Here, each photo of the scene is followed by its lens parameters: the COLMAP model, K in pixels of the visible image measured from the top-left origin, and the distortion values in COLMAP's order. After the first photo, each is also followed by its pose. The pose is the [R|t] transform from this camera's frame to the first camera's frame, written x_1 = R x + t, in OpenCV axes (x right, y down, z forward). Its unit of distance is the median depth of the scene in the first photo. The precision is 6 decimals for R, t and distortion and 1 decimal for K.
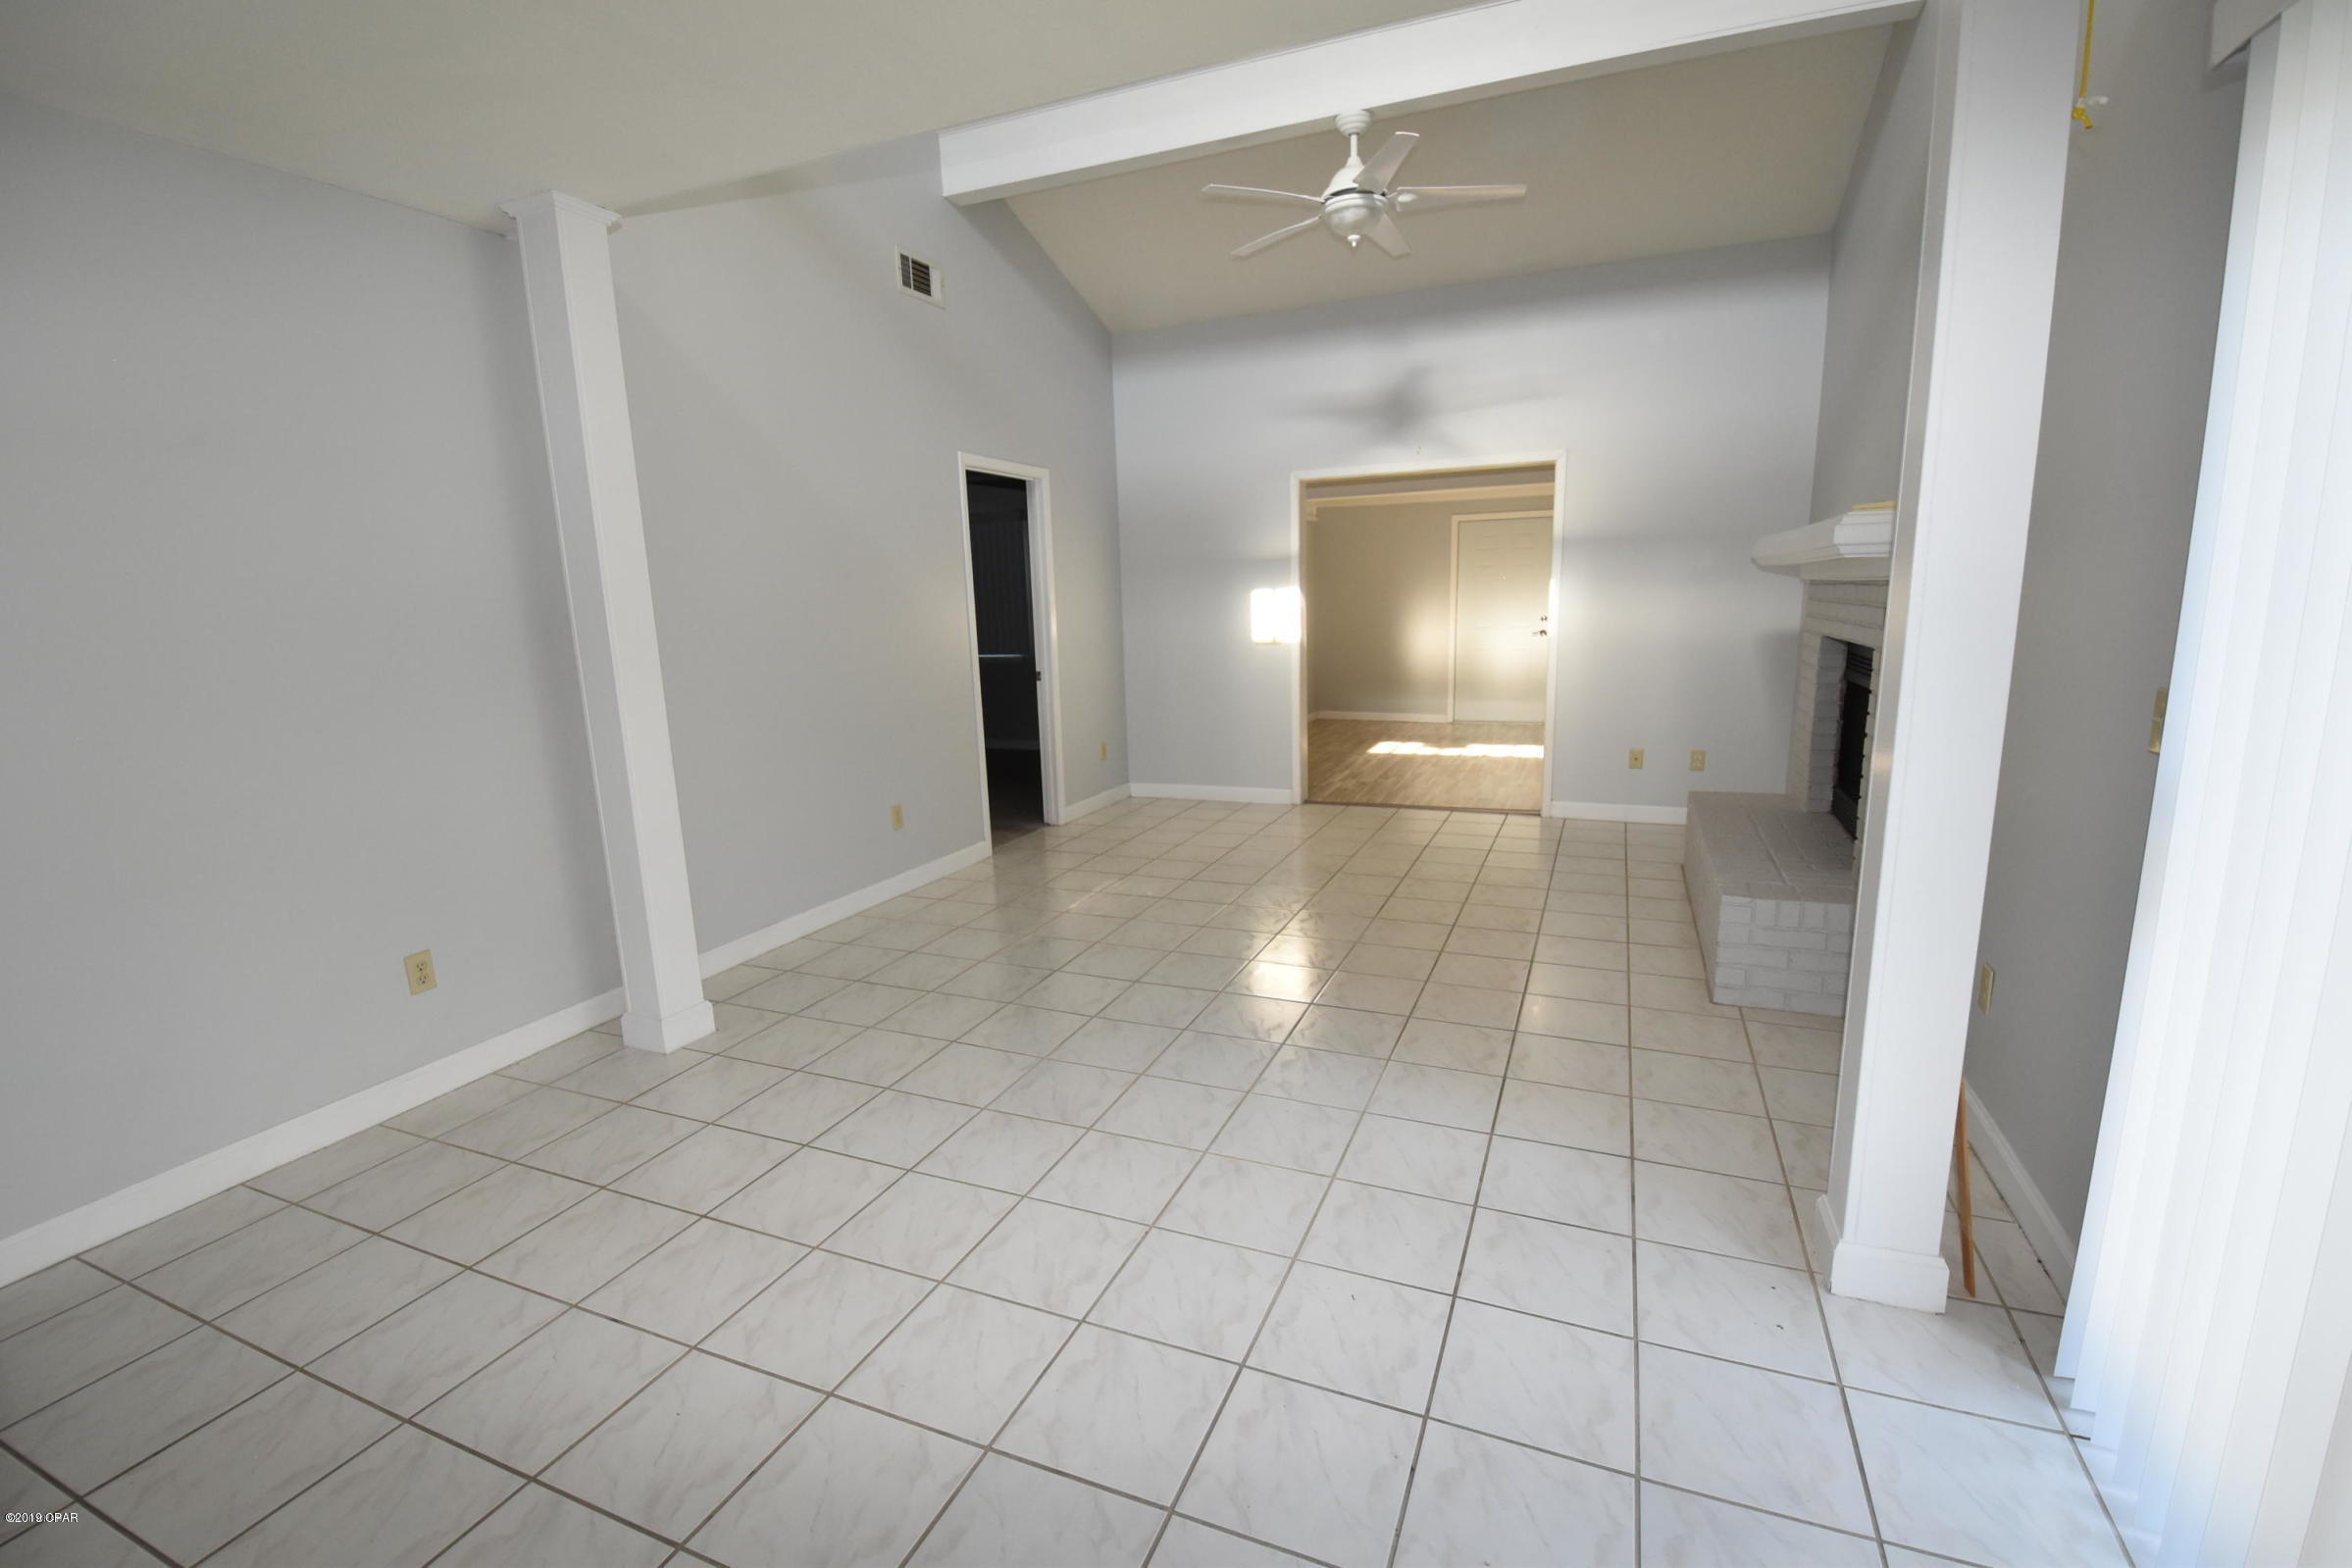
lens RADIAL K [[1032.0, 0, 1181.4], [0, 1032.0, 795.5], [0, 0, 1]] dist [0.024509, -0.030008]
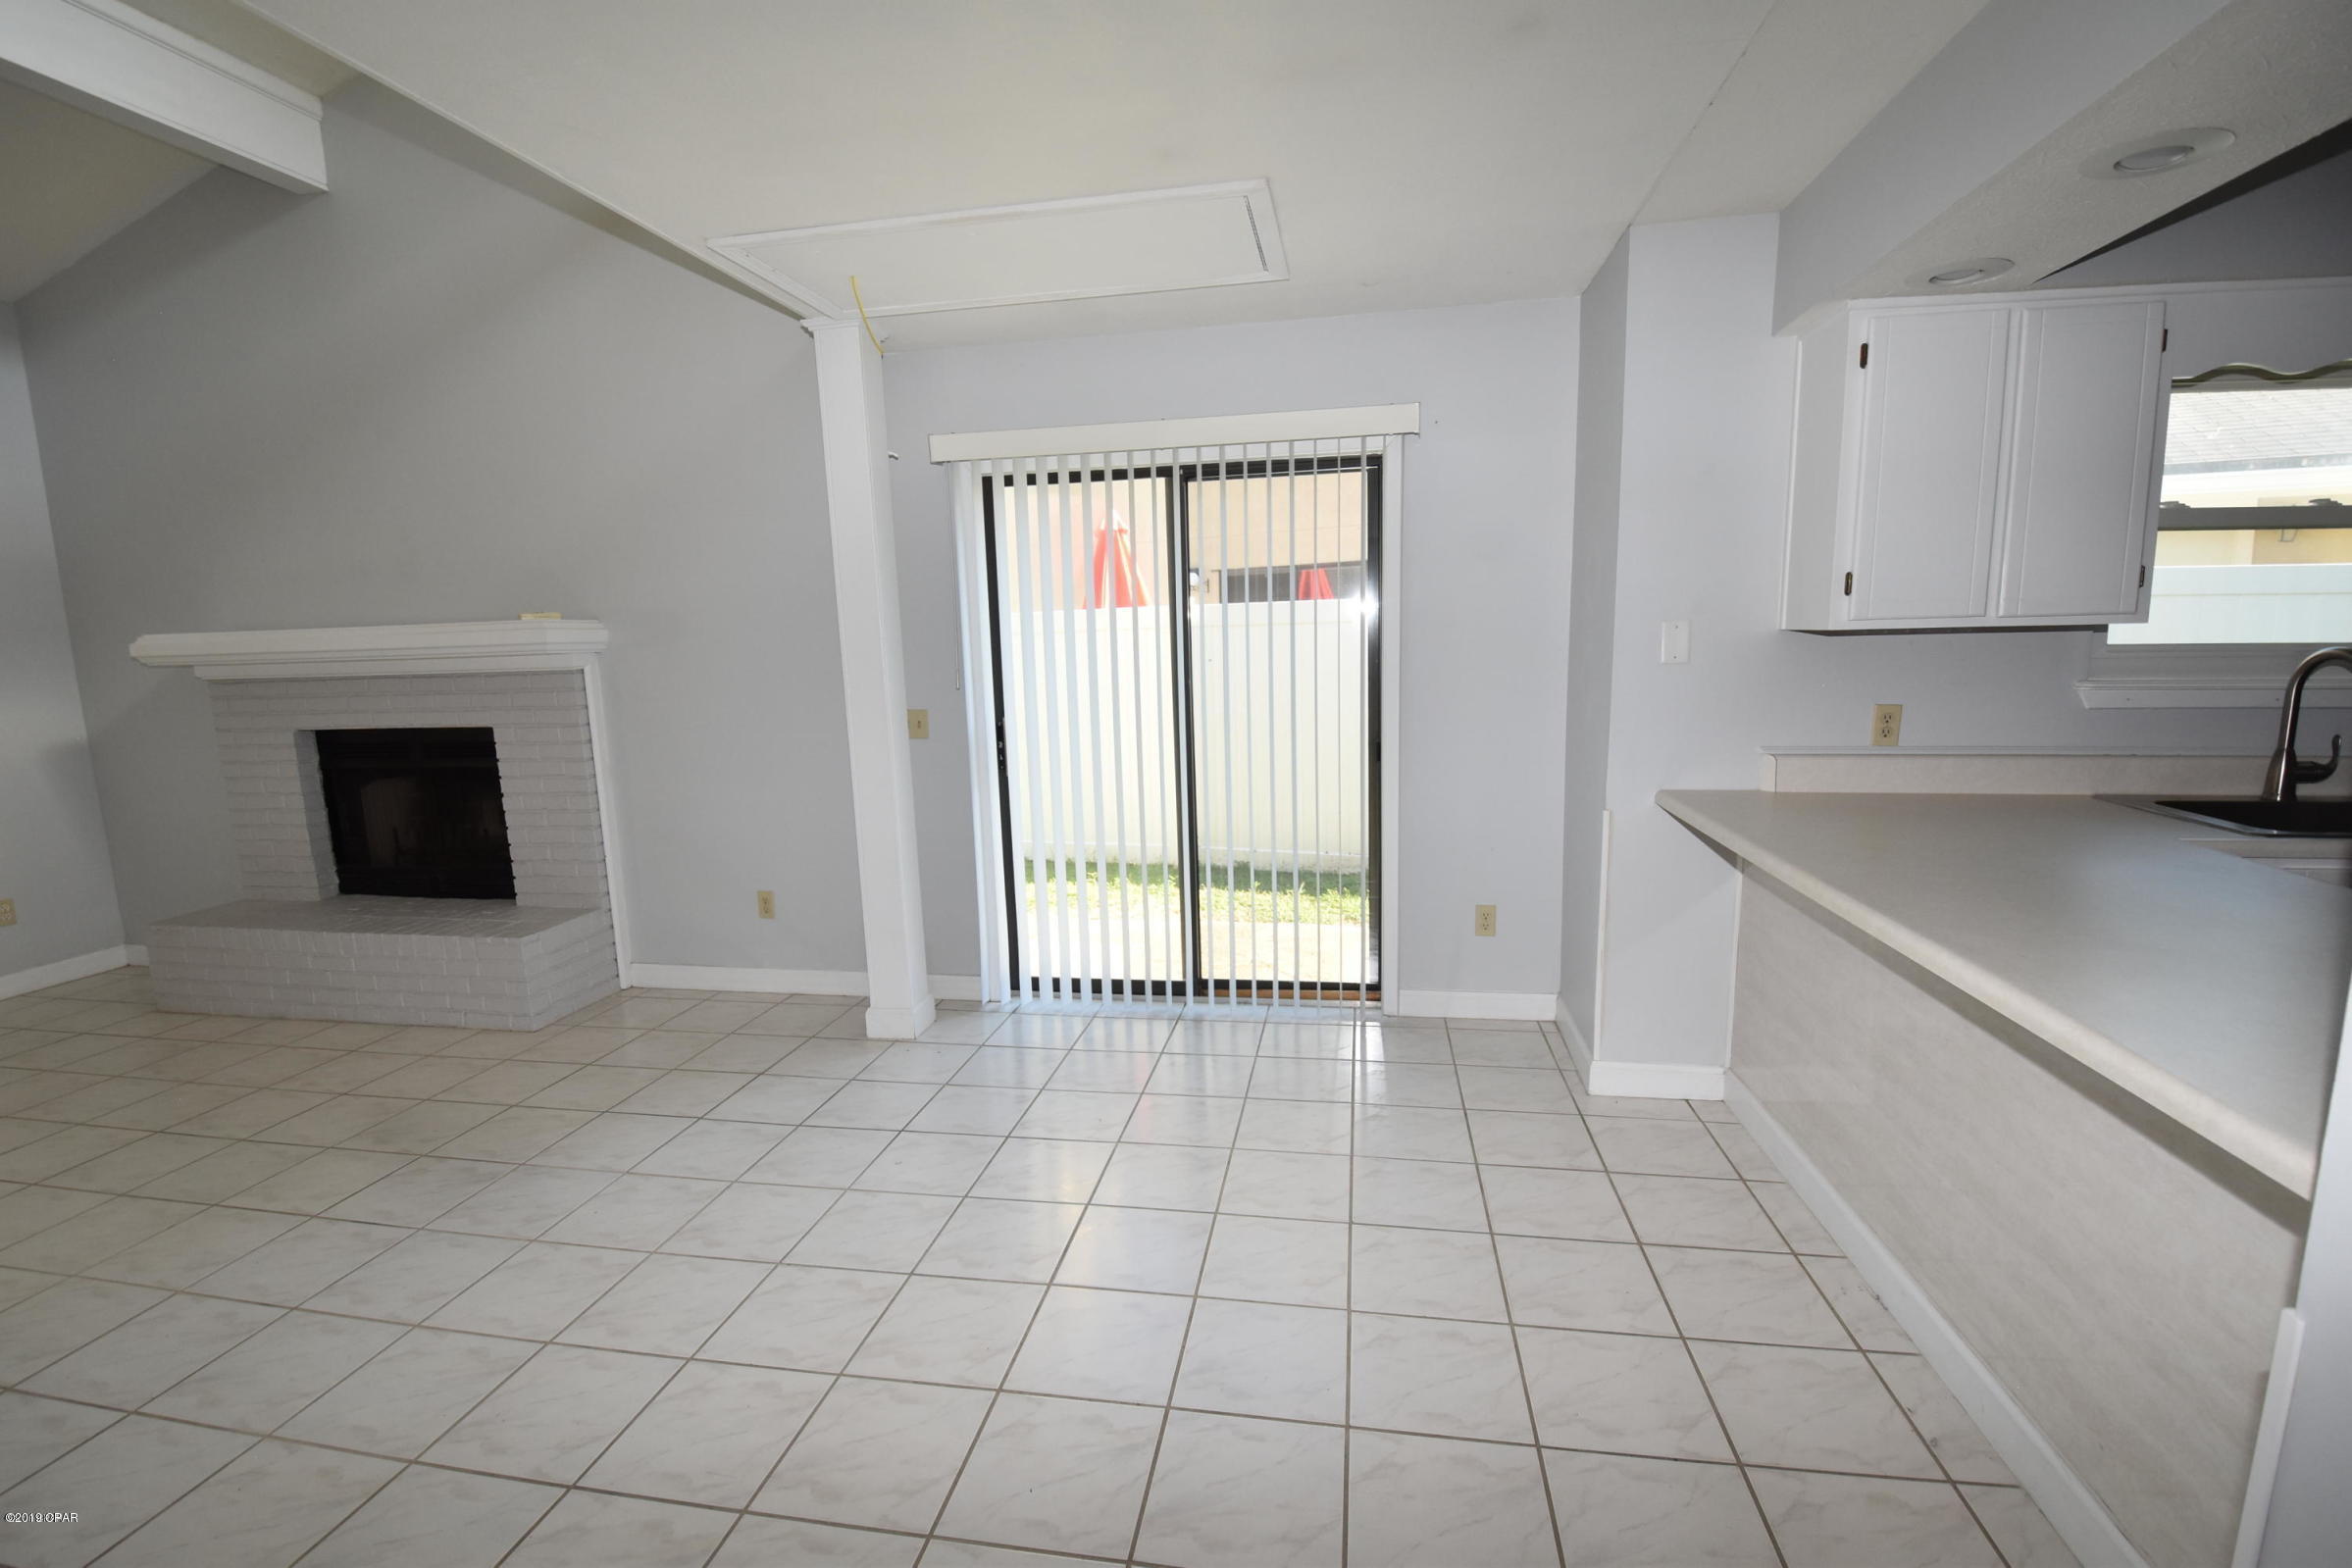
lens RADIAL K [[1032.0, 0, 1181.4], [0, 1032.0, 795.5], [0, 0, 1]] dist [0.024509, -0.030008]
pose [[-0.222192, -0.117928, 0.967845, -0.583819], [0.219630, 0.961092, 0.167526, -0.070764], [-0.949944, 0.249790, -0.187647, 0.366177]]
